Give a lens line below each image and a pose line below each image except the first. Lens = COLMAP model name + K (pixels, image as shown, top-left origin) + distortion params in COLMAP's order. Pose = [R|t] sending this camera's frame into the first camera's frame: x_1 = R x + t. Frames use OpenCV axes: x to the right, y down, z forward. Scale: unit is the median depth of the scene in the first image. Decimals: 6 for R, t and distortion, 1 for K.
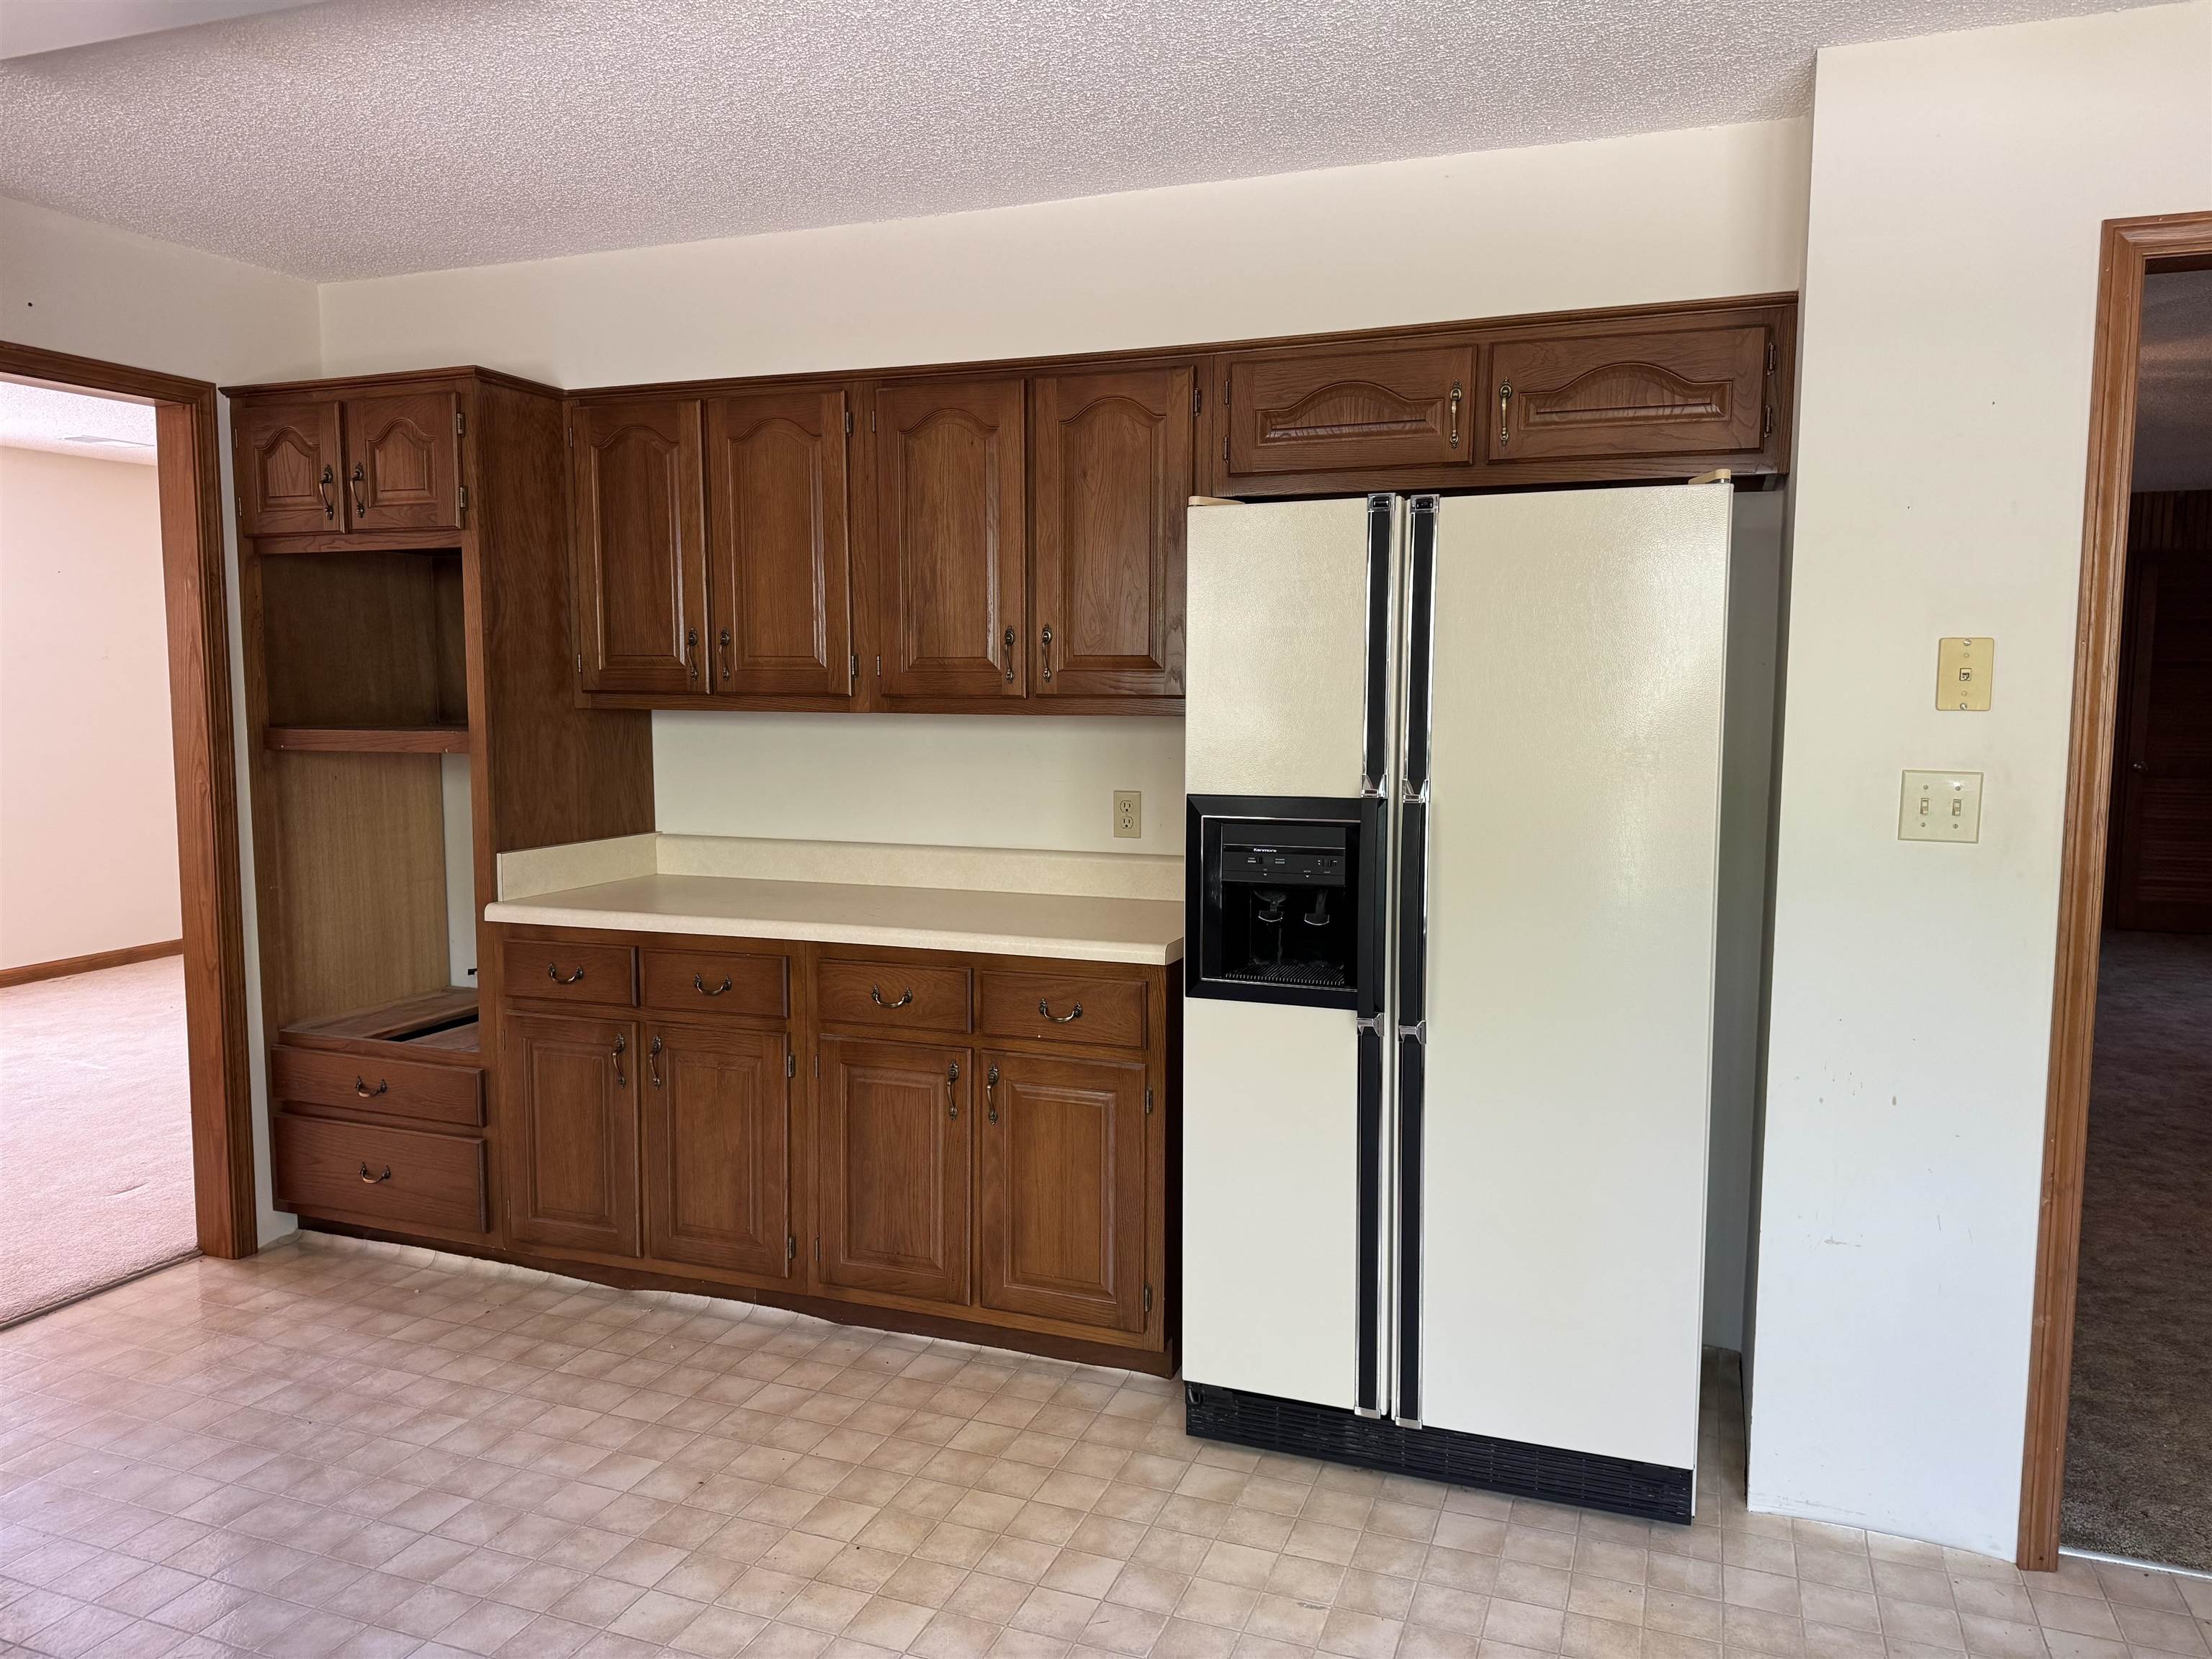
lens RADIAL K [[1546.8, 0, 1108.7], [0, 1546.8, 823.3], [0, 0, 1]] dist [0.011105, 0.001331]
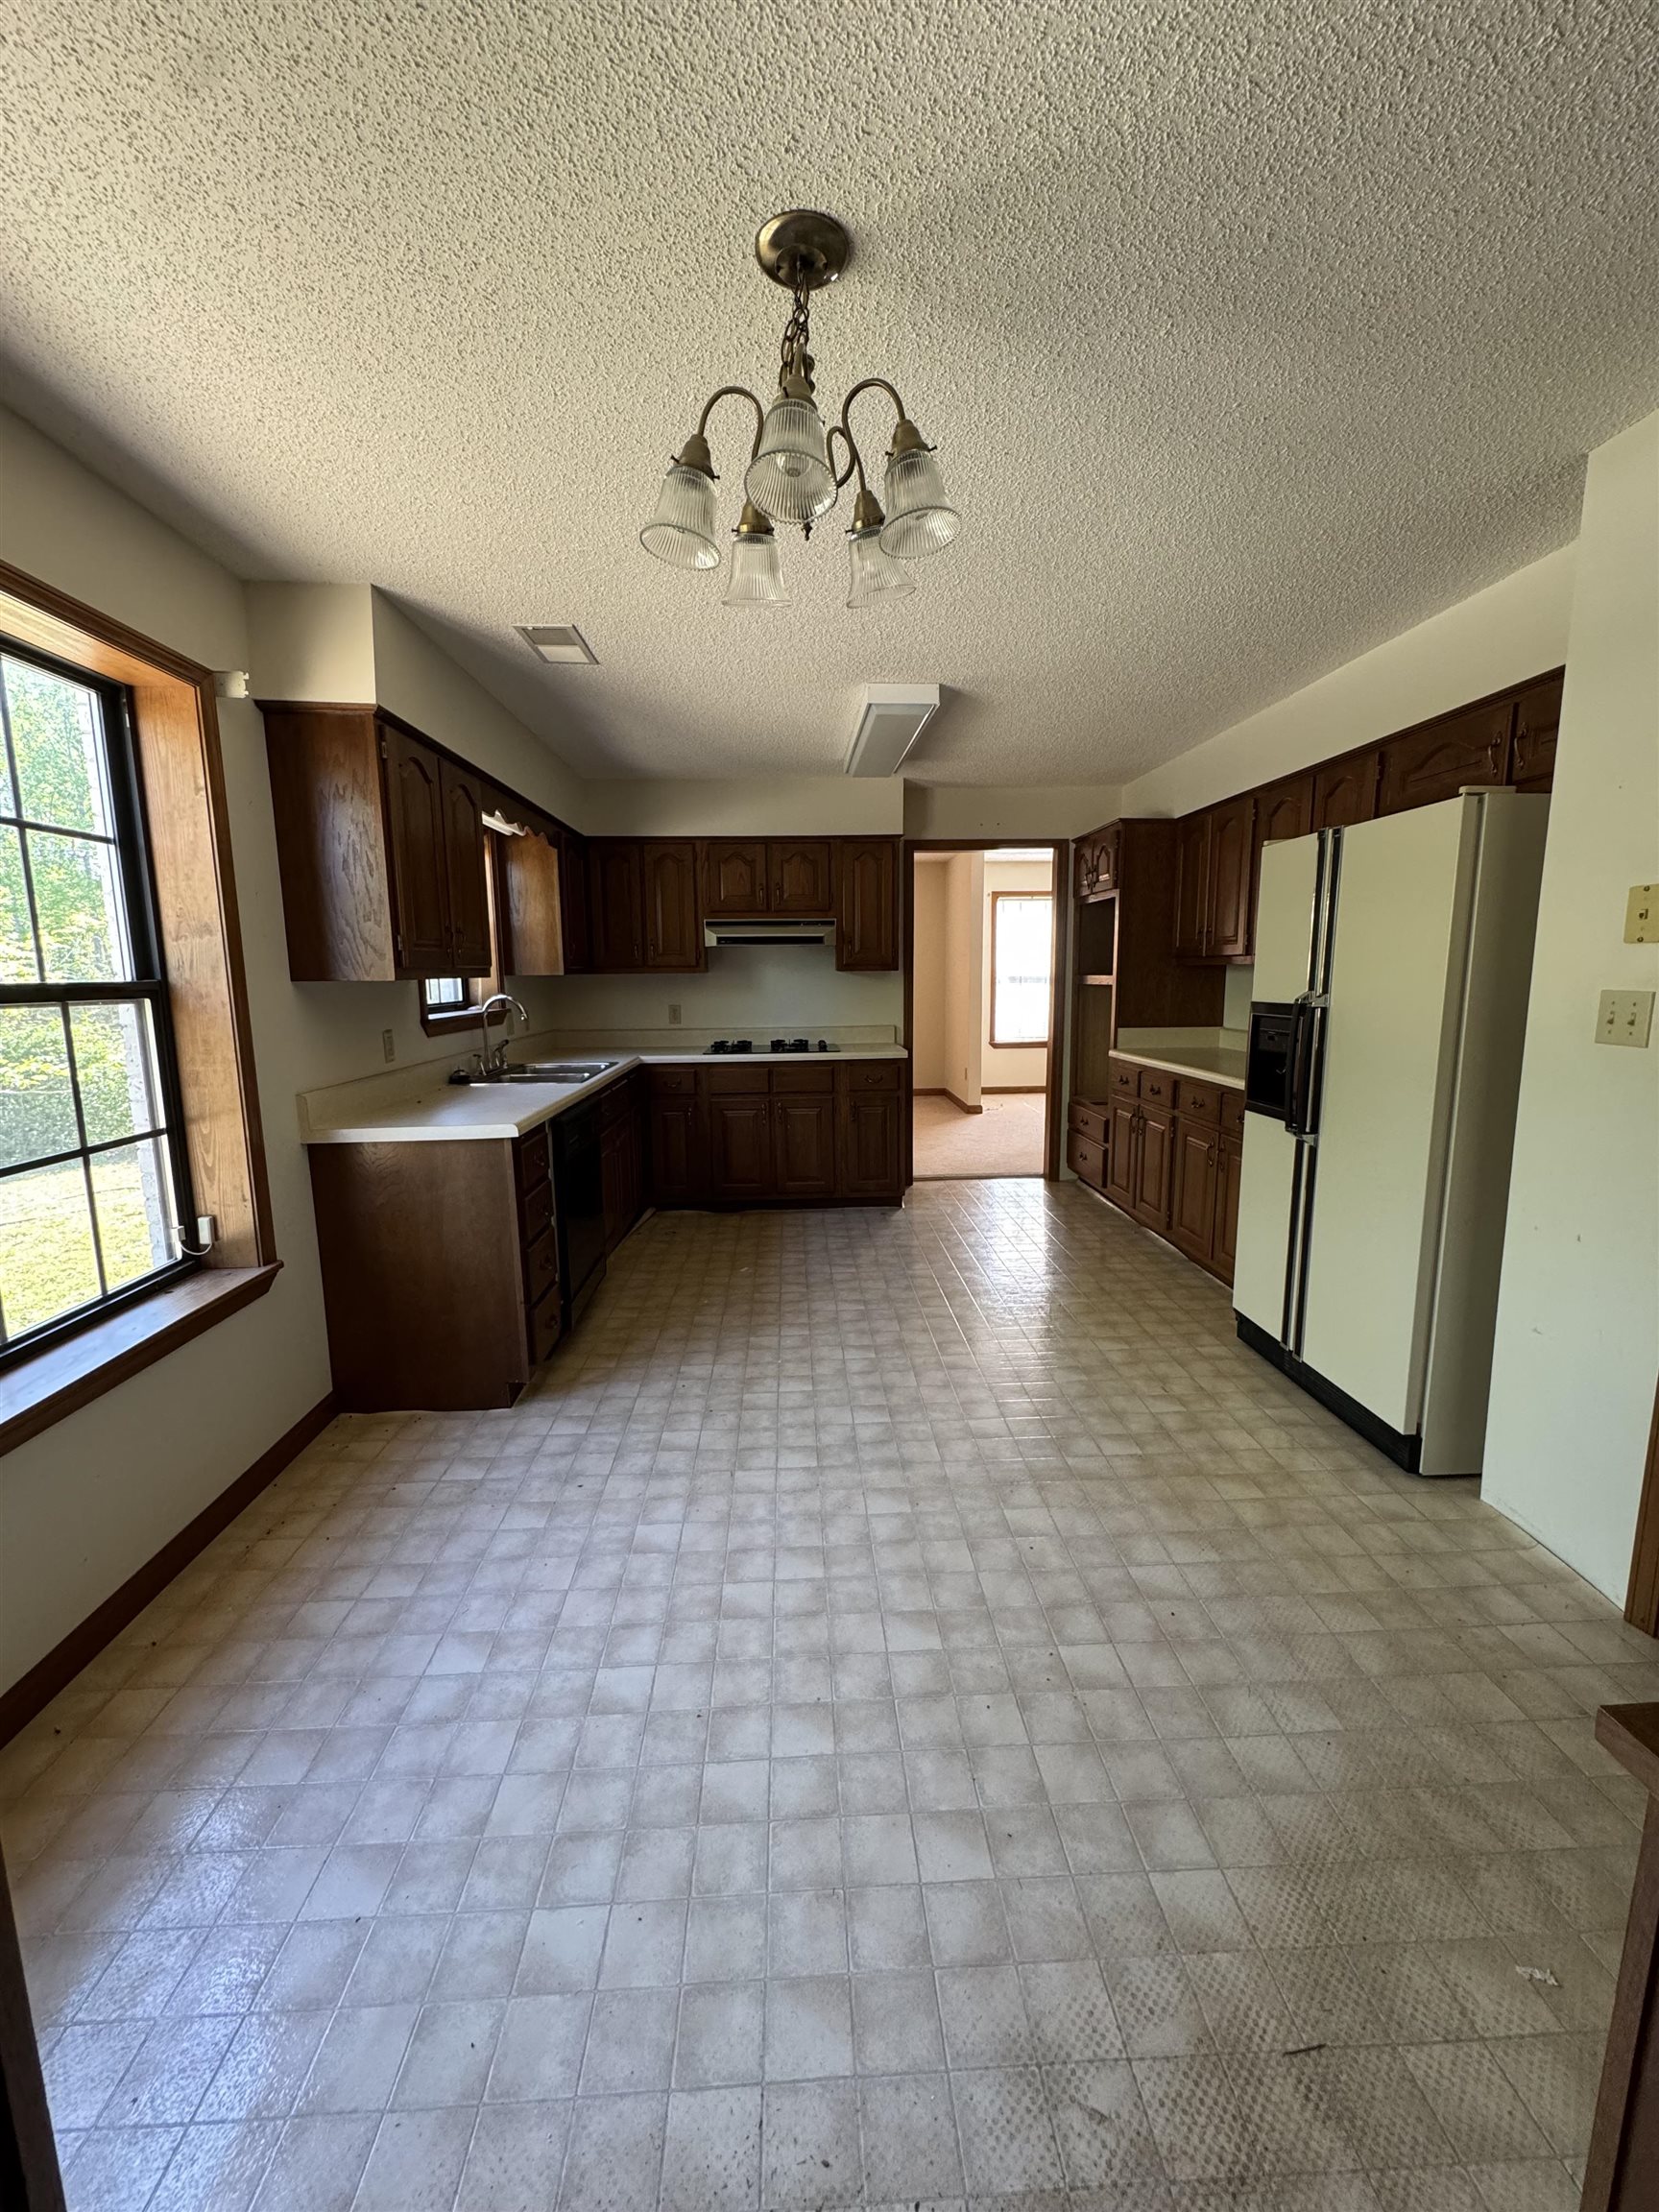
lens RADIAL K [[882.4, 0, 835.2], [0, 882.4, 1110.1], [0, 0, 1]] dist [-0.002753, -0.000279]
pose [[0.404739, 0.137322, -0.904062, 0.854371], [-0.075583, 0.990301, 0.116584, 0.026368], [0.911303, 0.021146, 0.411193, 0.091460]]
